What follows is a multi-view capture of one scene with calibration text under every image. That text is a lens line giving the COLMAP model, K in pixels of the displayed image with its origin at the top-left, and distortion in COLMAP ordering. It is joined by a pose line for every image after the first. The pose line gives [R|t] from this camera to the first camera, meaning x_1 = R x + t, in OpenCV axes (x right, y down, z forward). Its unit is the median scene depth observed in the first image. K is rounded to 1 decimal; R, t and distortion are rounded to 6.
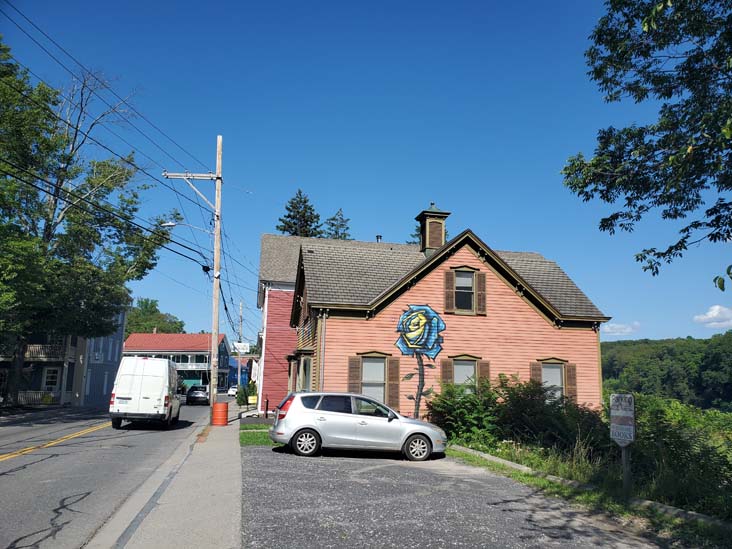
lens RADIAL K [[581.4, 0, 367.3], [0, 581.4, 277.4], [0, 0, 1]] dist [0.114086, -0.176269]
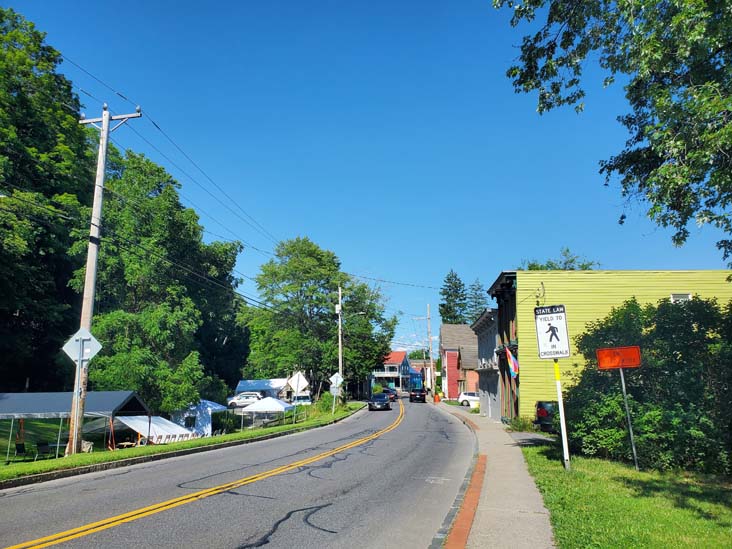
lens RADIAL K [[581.4, 0, 367.3], [0, 581.4, 277.4], [0, 0, 1]] dist [0.114086, -0.176269]
pose [[0.965120, -0.066964, -0.253100, 0.239111], [0.067977, 0.997676, -0.004749, -0.454496], [0.252829, -0.012622, 0.967429, -2.256721]]
